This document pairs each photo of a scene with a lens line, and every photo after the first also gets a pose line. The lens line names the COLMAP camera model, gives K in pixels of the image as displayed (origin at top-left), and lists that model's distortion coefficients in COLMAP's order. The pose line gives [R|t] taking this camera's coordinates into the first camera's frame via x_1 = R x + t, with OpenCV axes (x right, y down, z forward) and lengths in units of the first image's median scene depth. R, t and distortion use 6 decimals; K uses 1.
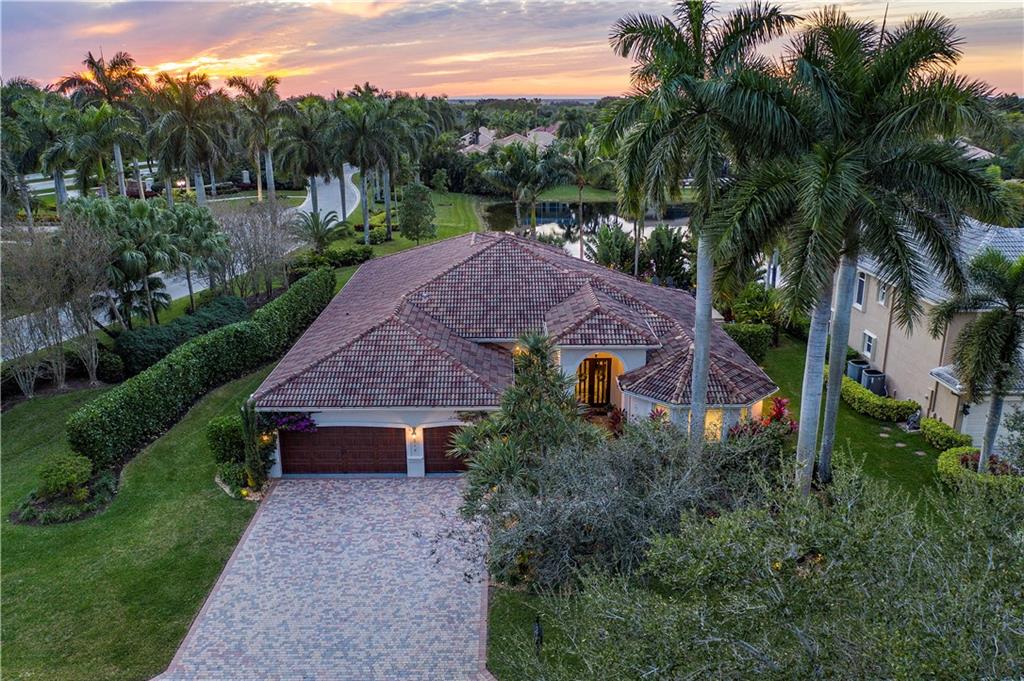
lens RADIAL K [[807.0, 0, 515.3], [0, 807.0, 341.2], [0, 0, 1]] dist [-0.019046, 0.004343]
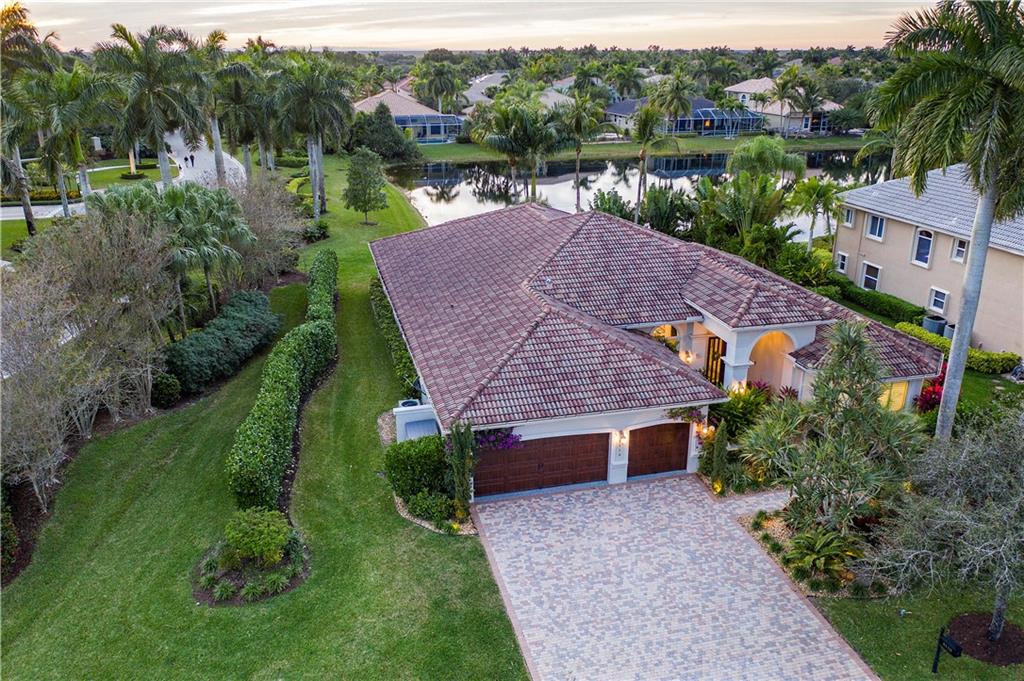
lens RADIAL K [[807.0, 0, 515.3], [0, 807.0, 341.2], [0, 0, 1]] dist [-0.019046, 0.004343]
pose [[0.970993, -0.079443, 0.225525, -0.426726], [0.067054, 0.995816, 0.062084, -0.056664], [-0.229514, -0.045161, 0.972257, 0.141425]]
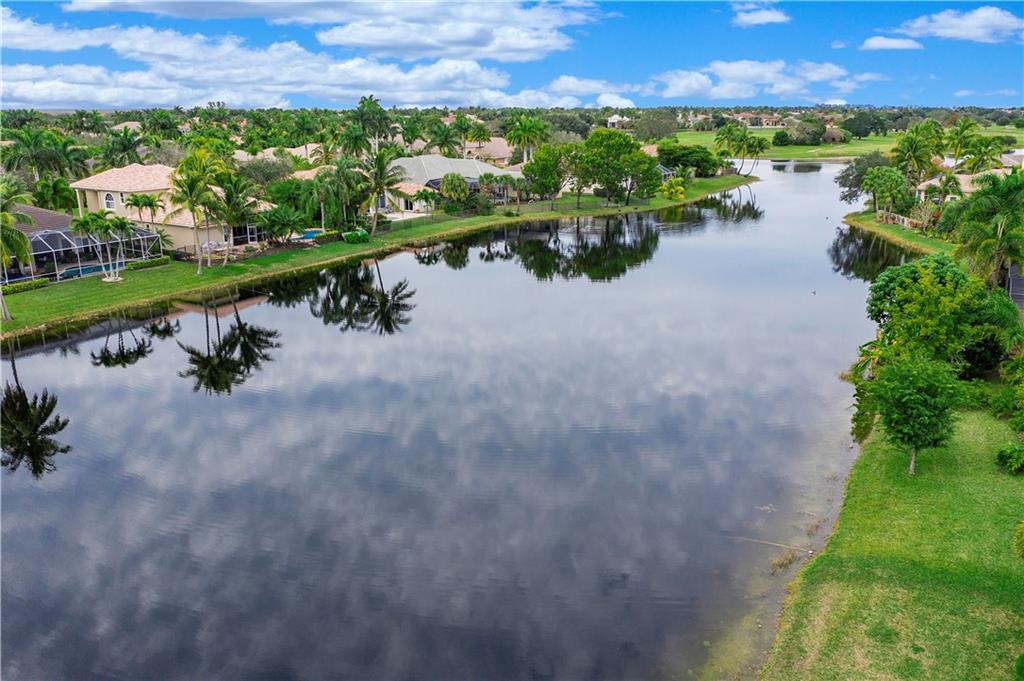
lens RADIAL K [[807.0, 0, 515.3], [0, 807.0, 341.2], [0, 0, 1]] dist [-0.019046, 0.004343]
pose [[0.524320, -0.233968, 0.818748, 0.352270], [0.242660, 0.962697, 0.119706, -0.616765], [-0.816214, 0.135913, 0.561536, 1.795139]]
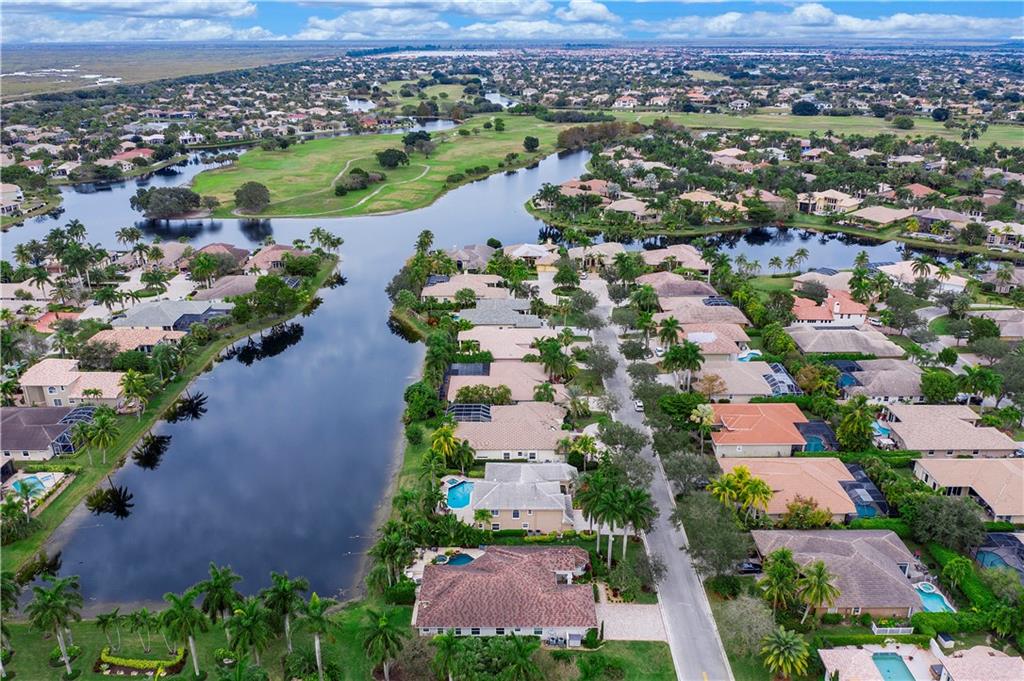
lens RADIAL K [[807.0, 0, 515.3], [0, 807.0, 341.2], [0, 0, 1]] dist [-0.019046, 0.004343]
pose [[0.012694, -0.353771, 0.935246, -3.388869], [0.289949, 0.896438, 0.335156, -2.501742], [-0.956958, 0.266919, 0.113955, 0.511093]]
